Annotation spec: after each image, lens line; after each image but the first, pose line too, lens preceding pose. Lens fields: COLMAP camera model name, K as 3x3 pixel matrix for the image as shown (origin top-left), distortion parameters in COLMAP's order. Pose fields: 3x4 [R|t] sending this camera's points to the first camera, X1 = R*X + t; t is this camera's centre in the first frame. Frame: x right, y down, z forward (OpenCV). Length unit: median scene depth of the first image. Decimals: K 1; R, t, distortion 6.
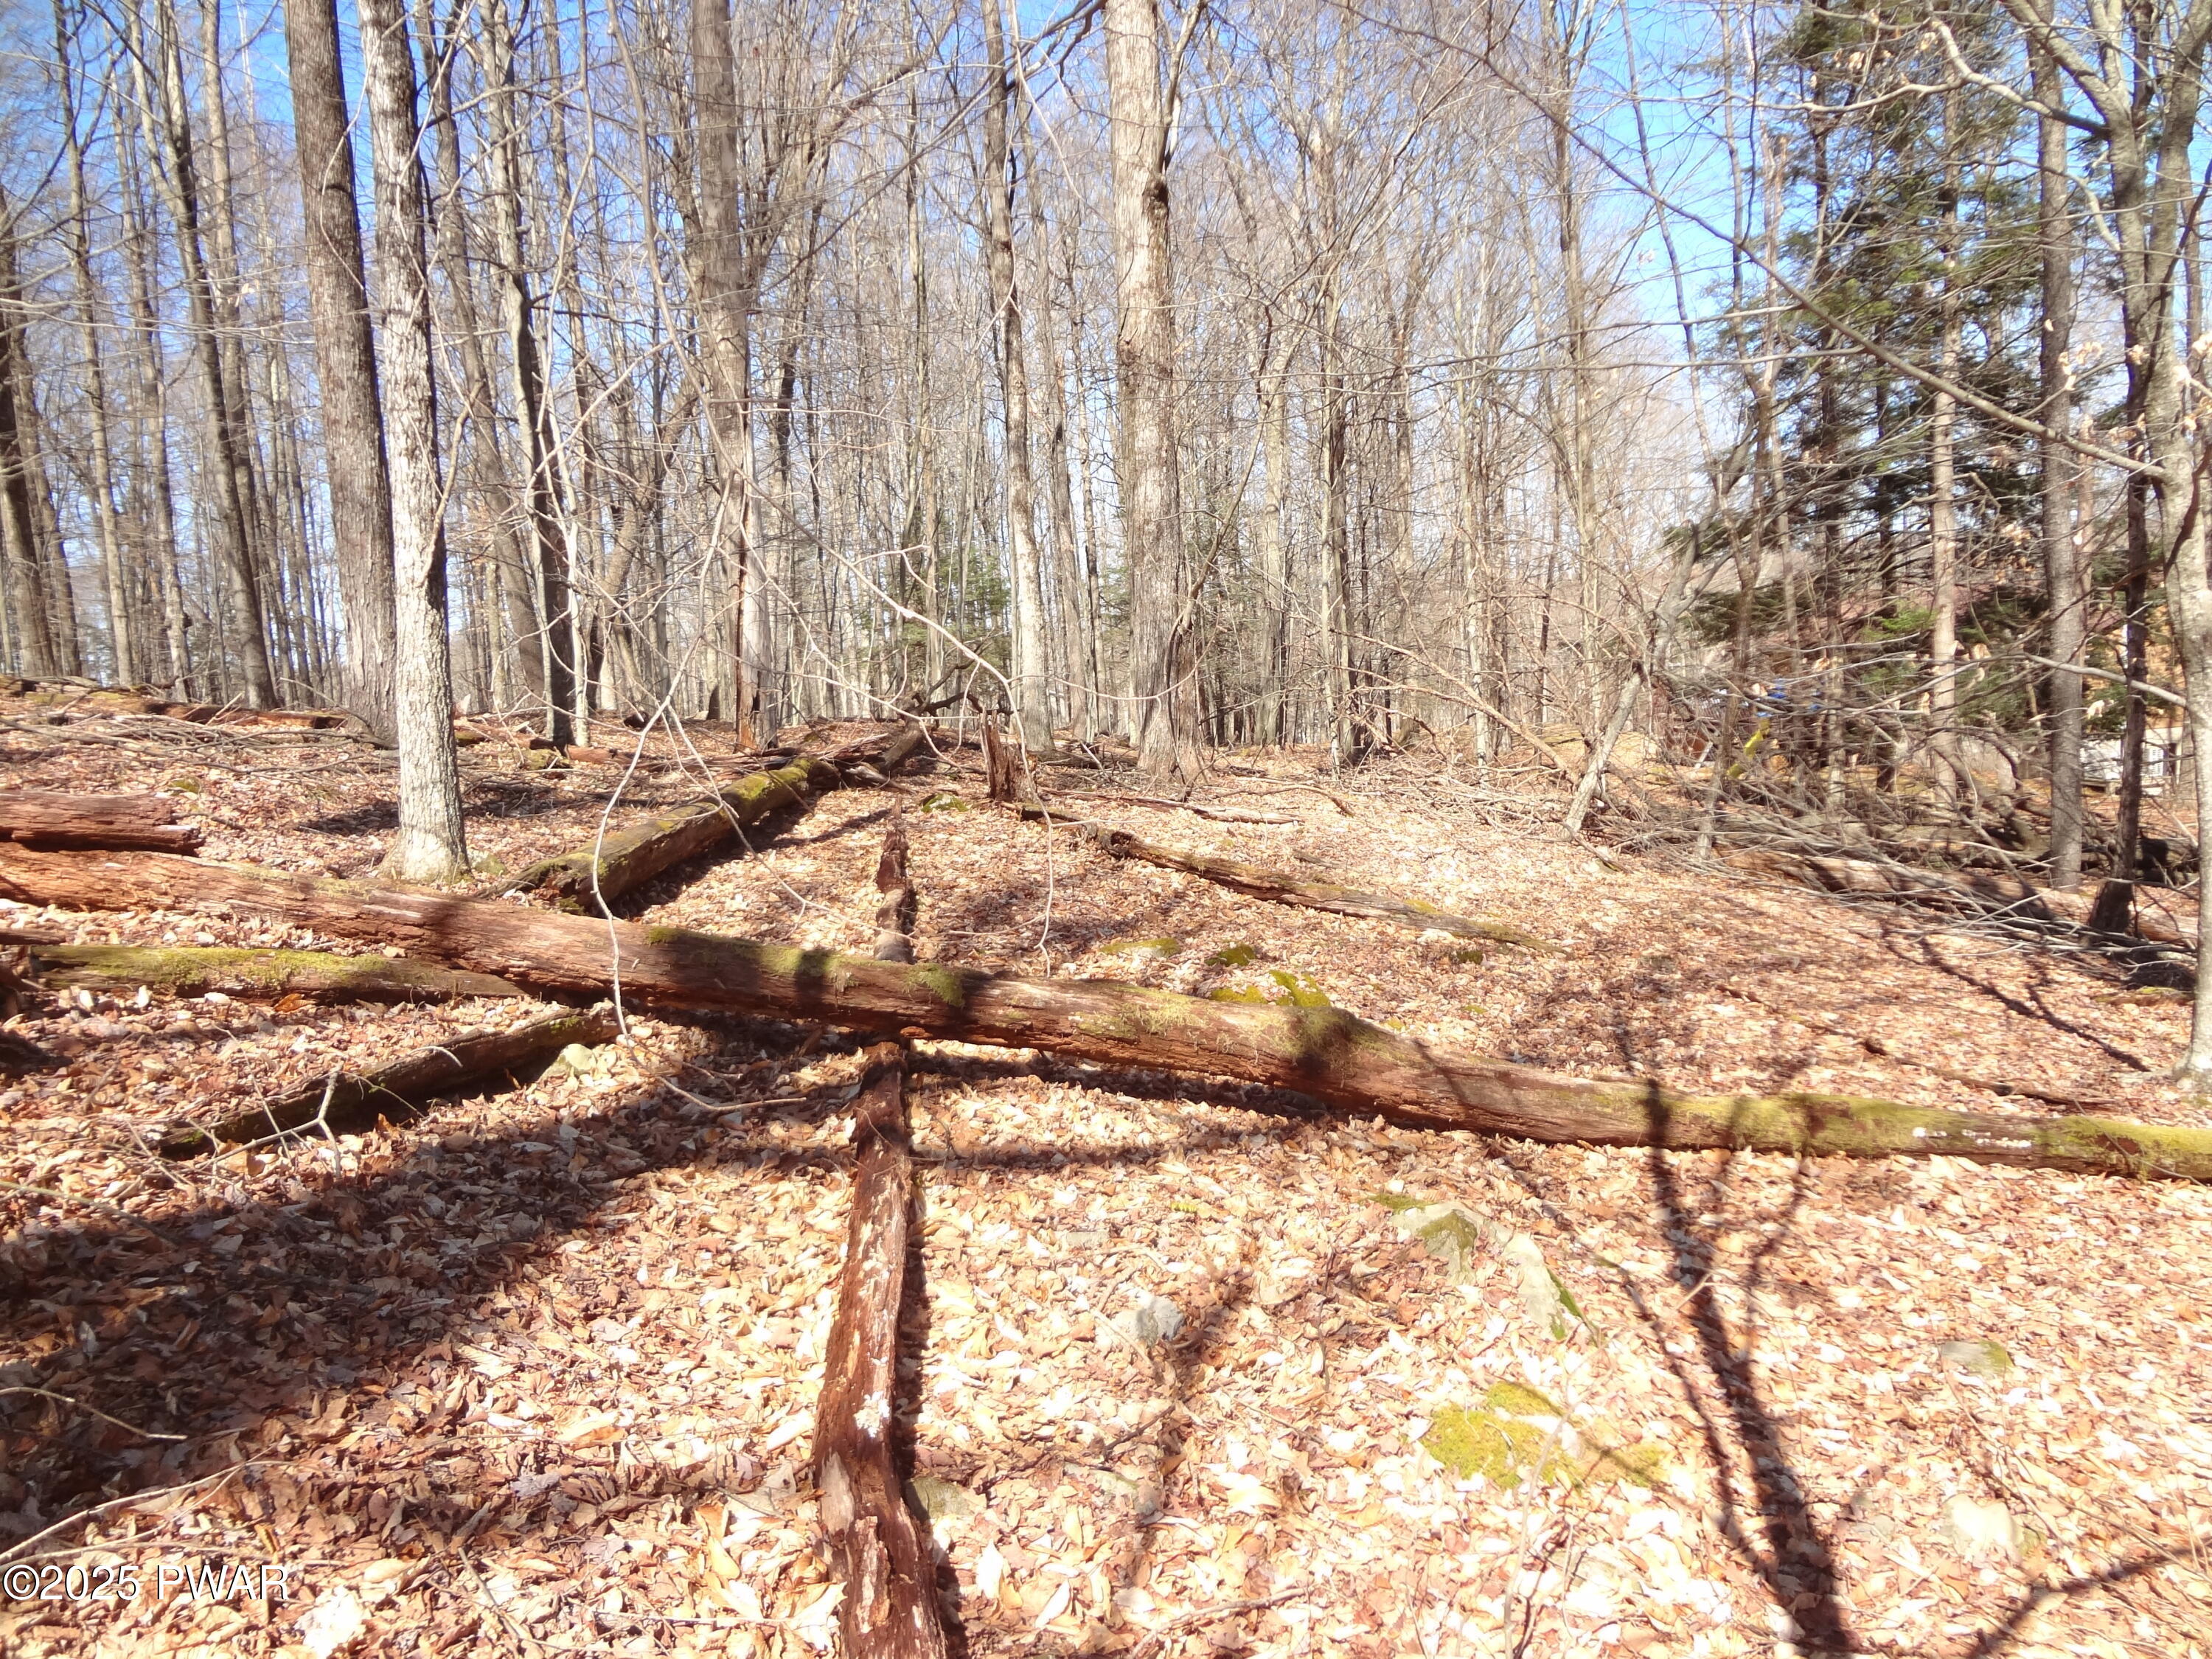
lens RADIAL K [[1622.8, 0, 1110.6], [0, 1622.8, 826.0], [0, 0, 1]] dist [-0.061793, 0.011928]
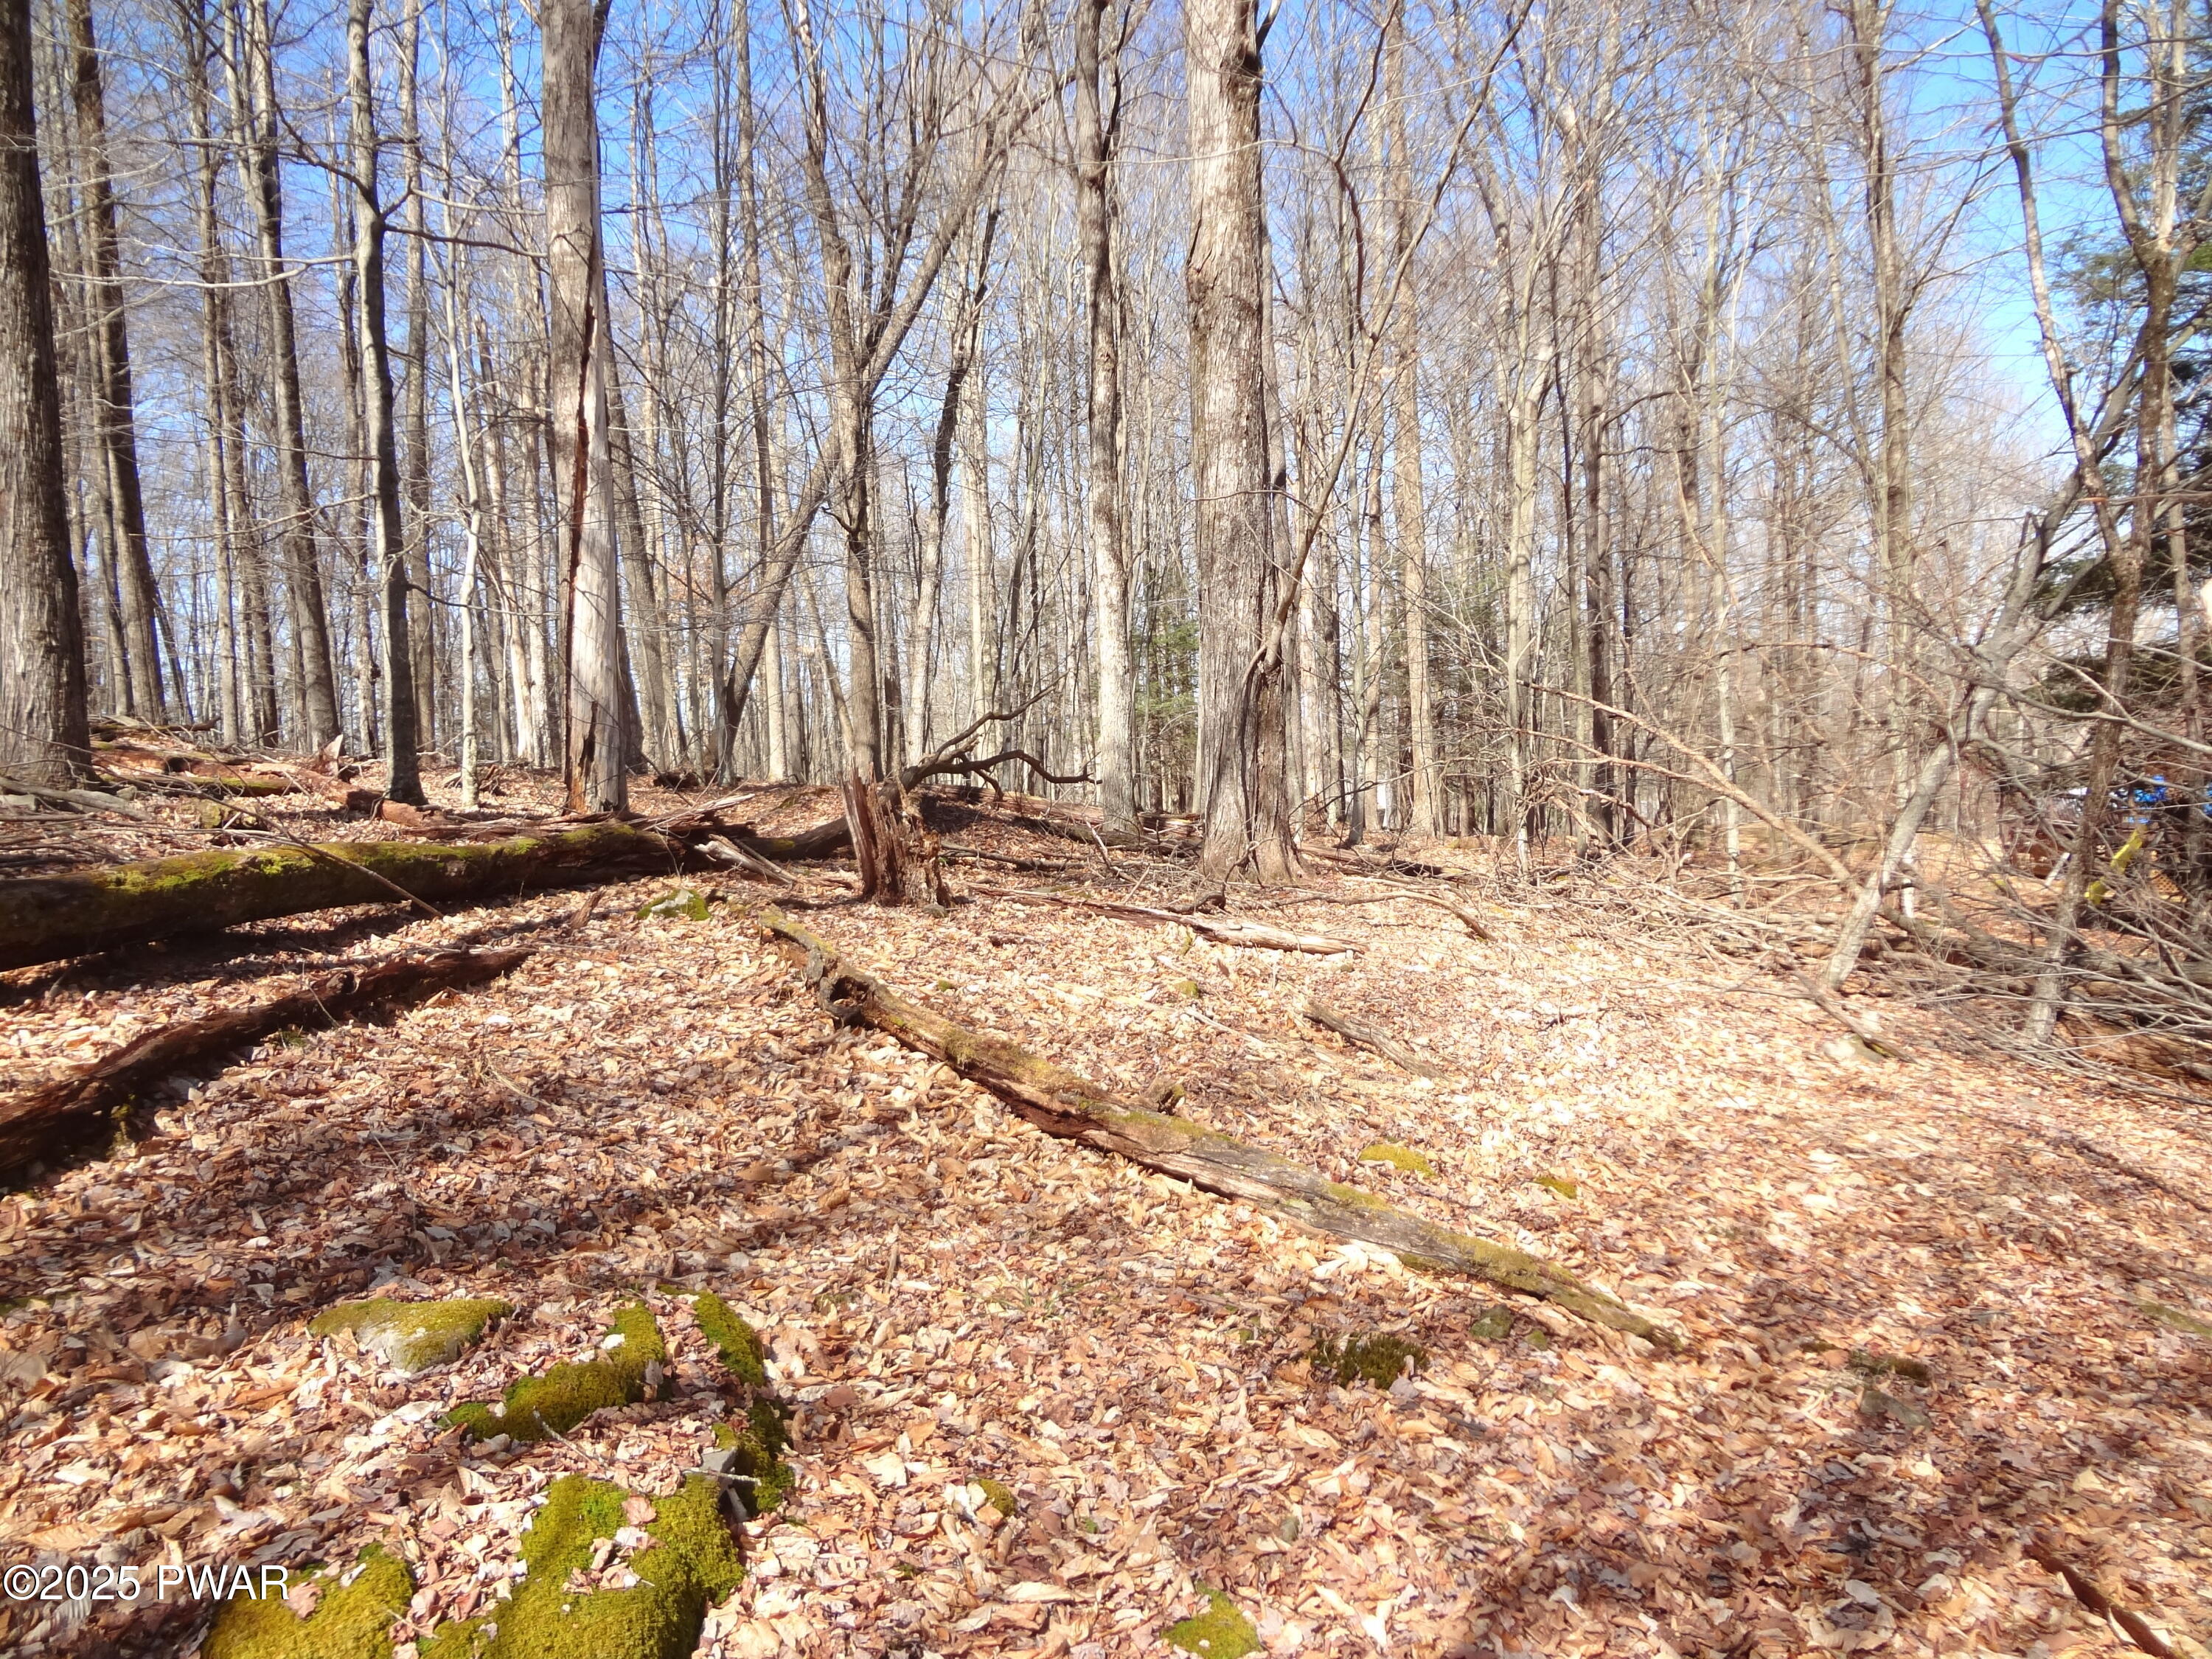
lens RADIAL K [[1622.8, 0, 1099.3], [0, 1622.8, 836.3], [0, 0, 1]] dist [-0.061793, 0.011928]
pose [[0.981071, 0.033307, -0.190764, 0.128529], [-0.041874, 0.998279, -0.041057, -0.016546], [0.189068, 0.048268, 0.980777, 0.334510]]
